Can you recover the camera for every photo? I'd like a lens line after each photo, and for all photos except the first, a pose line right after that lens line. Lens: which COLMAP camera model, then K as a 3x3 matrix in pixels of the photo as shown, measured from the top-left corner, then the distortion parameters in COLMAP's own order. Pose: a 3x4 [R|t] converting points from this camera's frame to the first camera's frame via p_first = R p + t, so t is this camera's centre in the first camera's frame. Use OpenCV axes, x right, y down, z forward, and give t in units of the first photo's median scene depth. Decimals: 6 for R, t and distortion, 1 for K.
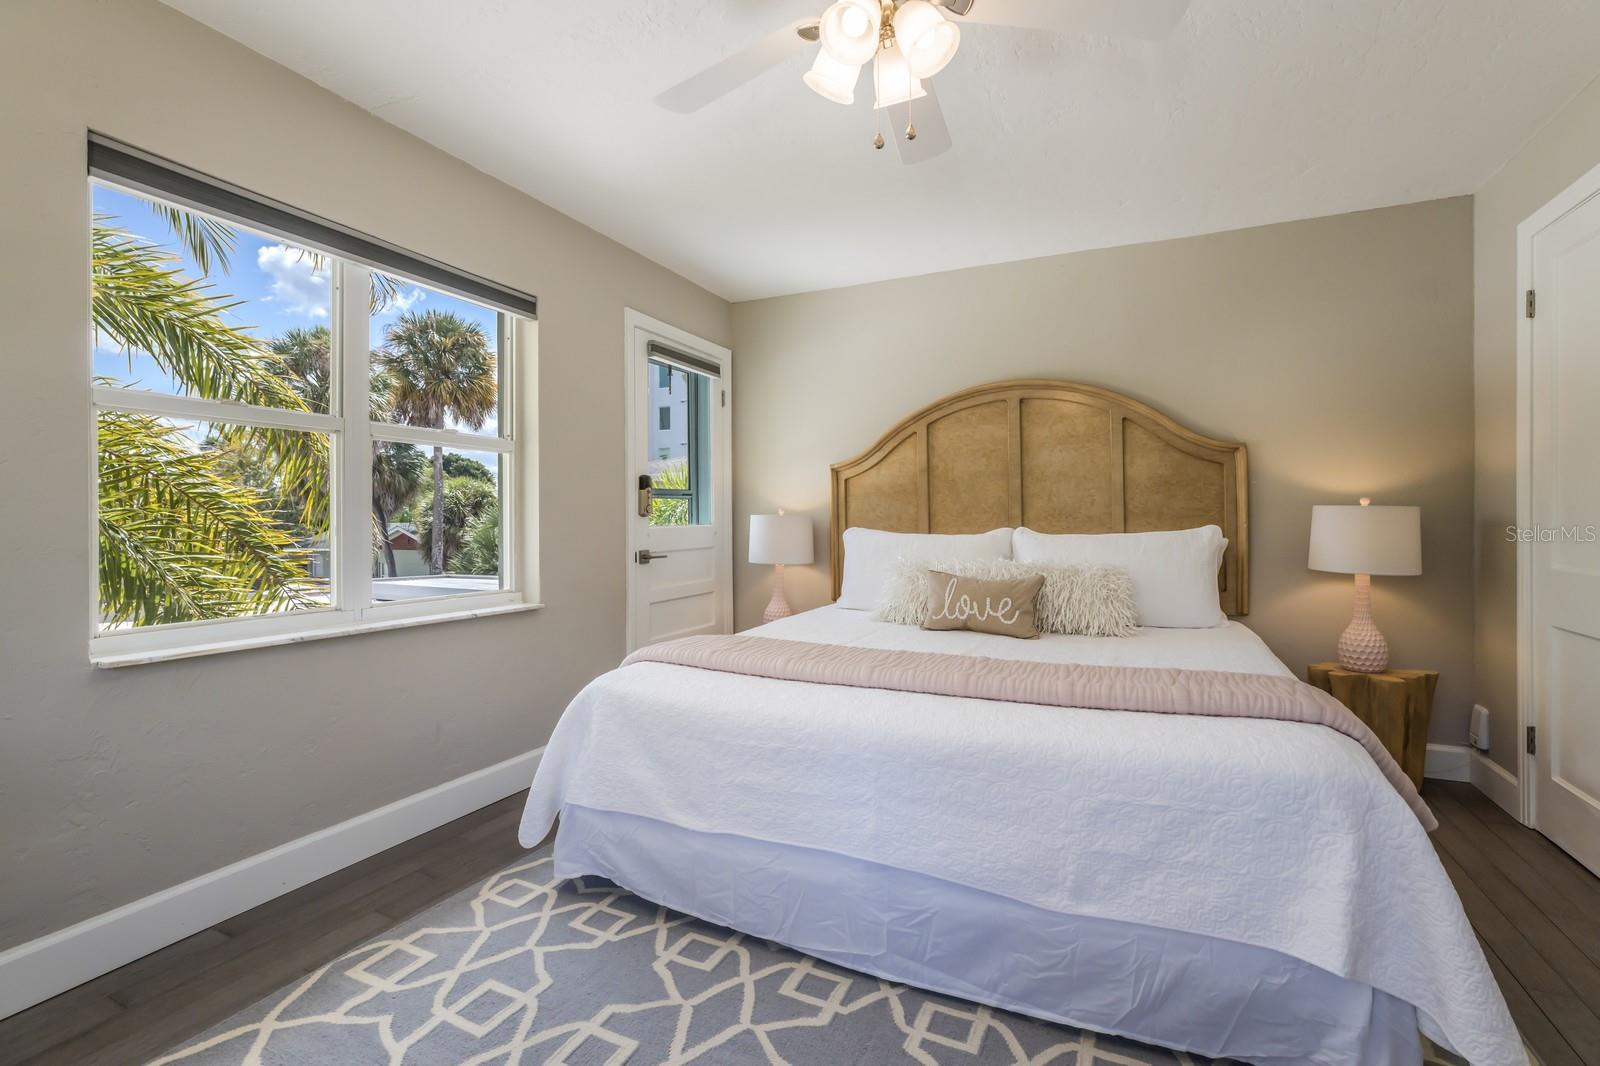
lens RADIAL K [[734.9, 0, 804.4], [0, 734.9, 527.1], [0, 0, 1]] dist [-0.036455, 0.013089]
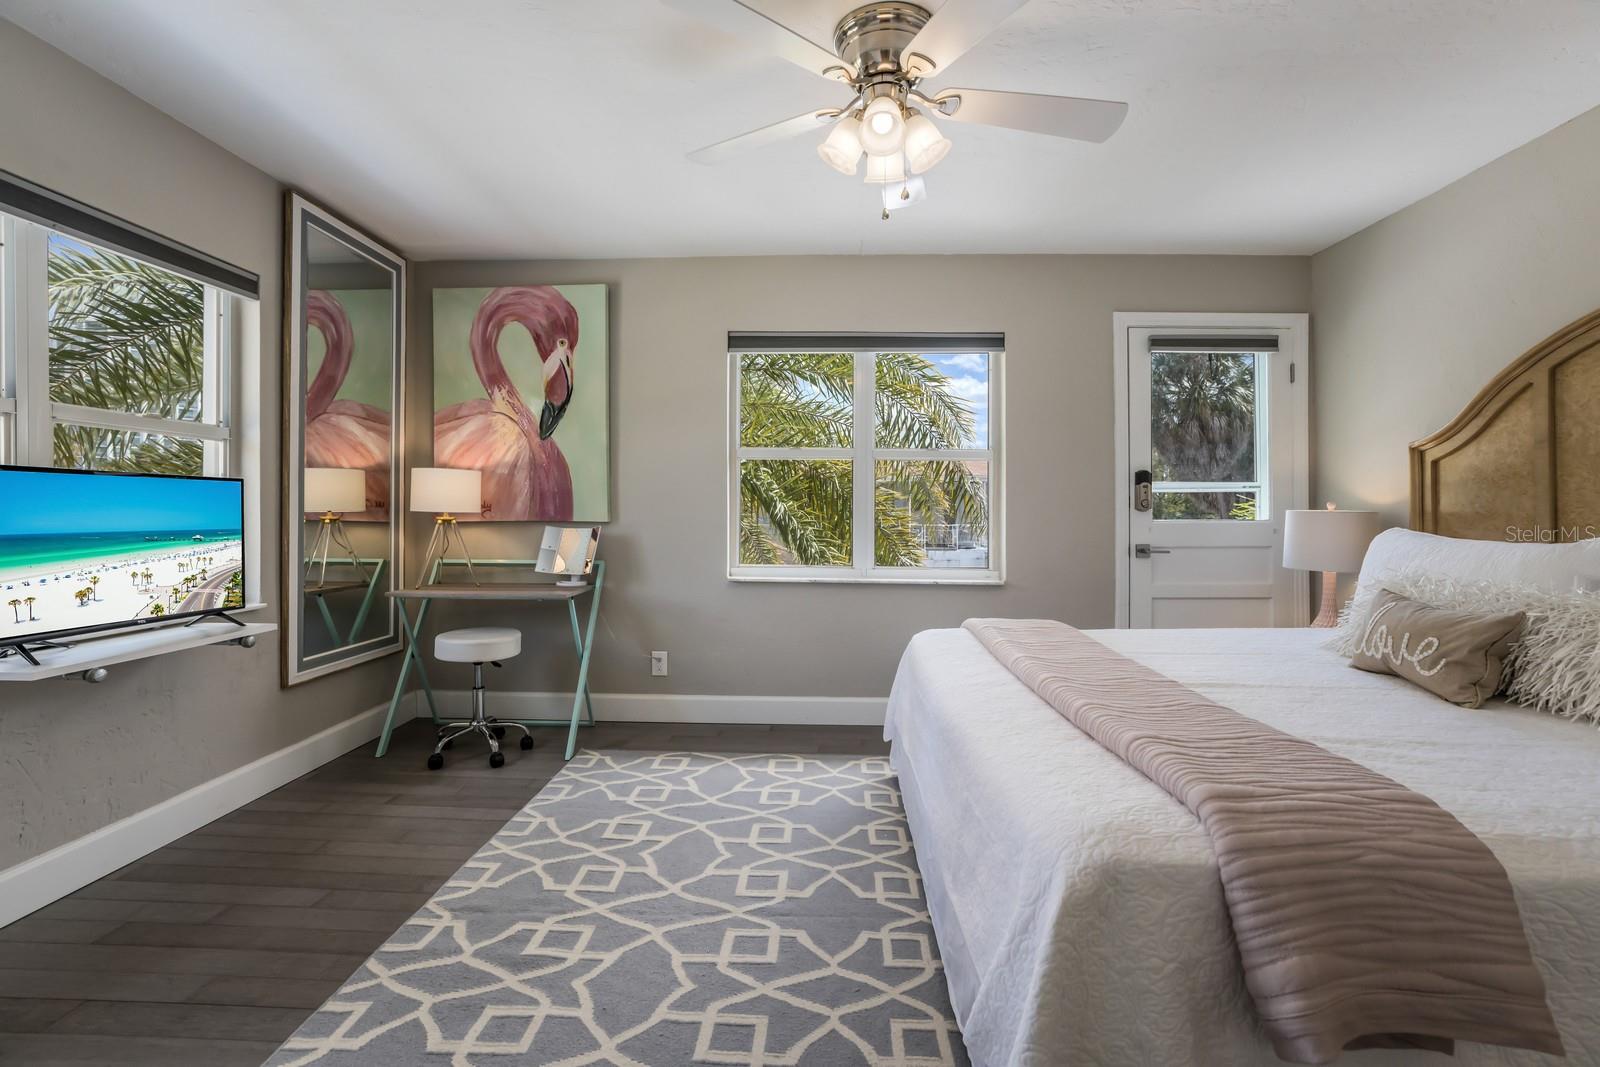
lens RADIAL K [[808.5, 0, 853.7], [0, 808.5, 532.0], [0, 0, 1]] dist [-0.039837, 0.000851]
pose [[0.367933, 0.029147, -0.929395, 0.681027], [-0.013165, 0.999572, 0.026136, -0.010068], [0.929759, 0.002620, 0.368159, 0.221513]]
